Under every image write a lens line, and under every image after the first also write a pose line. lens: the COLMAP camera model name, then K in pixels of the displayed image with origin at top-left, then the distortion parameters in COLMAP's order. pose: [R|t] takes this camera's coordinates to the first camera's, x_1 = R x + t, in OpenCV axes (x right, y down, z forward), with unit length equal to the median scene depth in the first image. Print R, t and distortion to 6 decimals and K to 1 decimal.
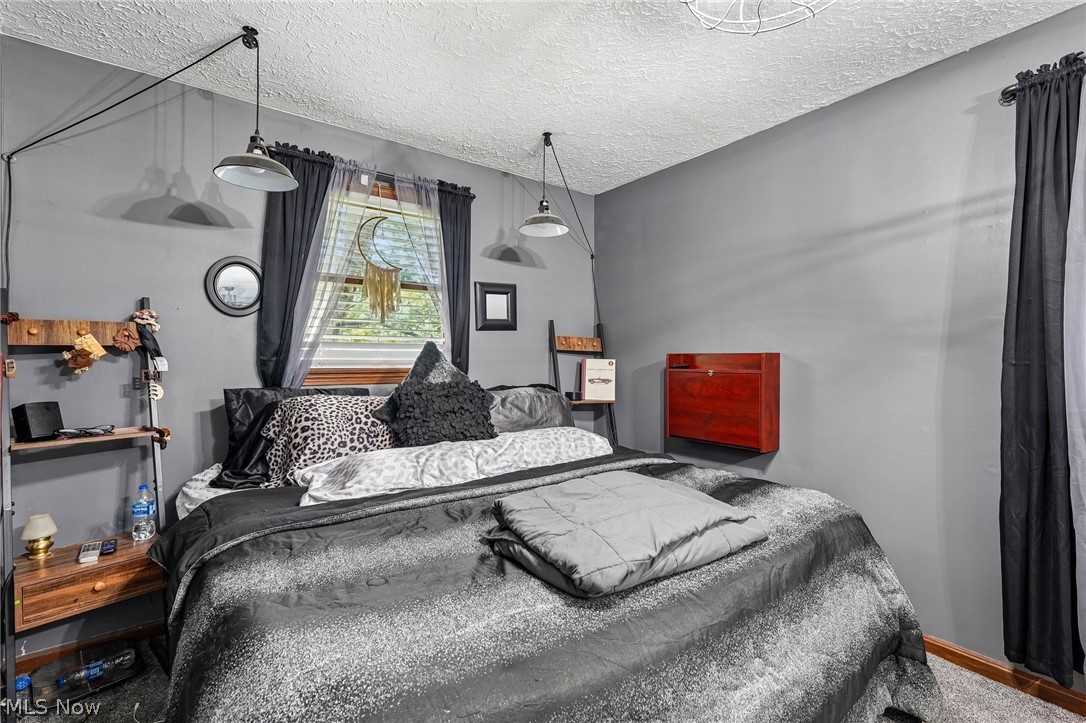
lens RADIAL K [[483.4, 0, 544.7], [0, 483.4, 358.2], [0, 0, 1]] dist [-0.002382, 0.002860]
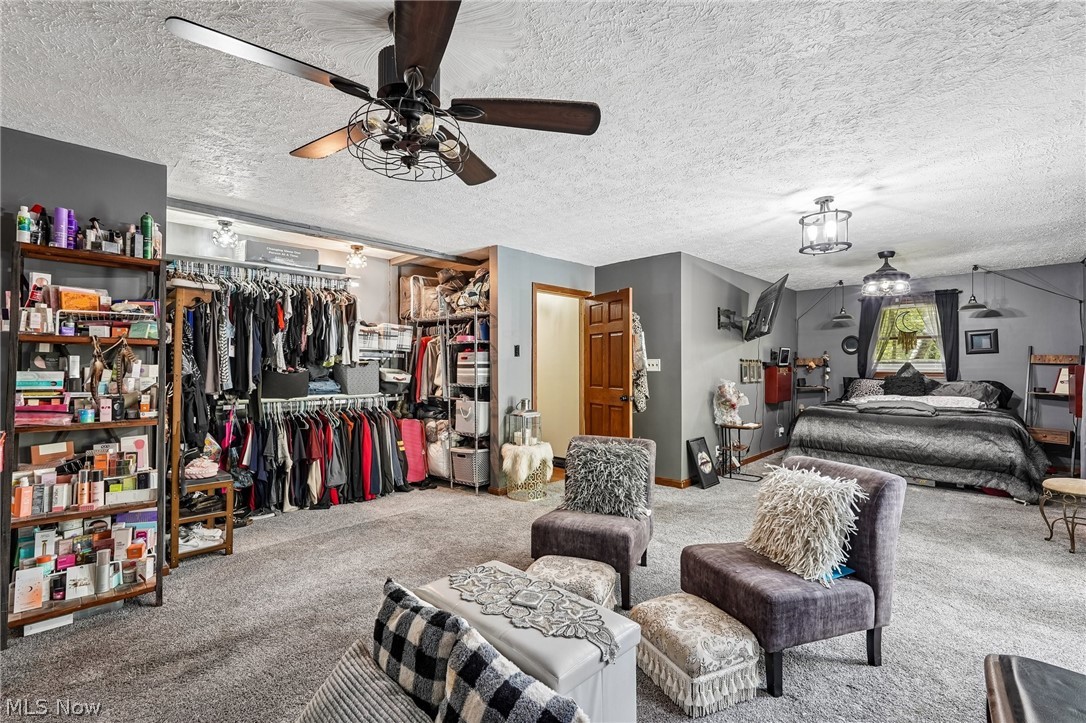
lens RADIAL K [[483.4, 0, 544.1], [0, 483.4, 365.7], [0, 0, 1]] dist [-0.002382, 0.002860]
pose [[0.176924, -0.007446, -0.984196, 2.018956], [-0.004830, 0.999953, -0.008433, 0.020766], [0.984213, 0.006246, 0.176879, -1.460628]]
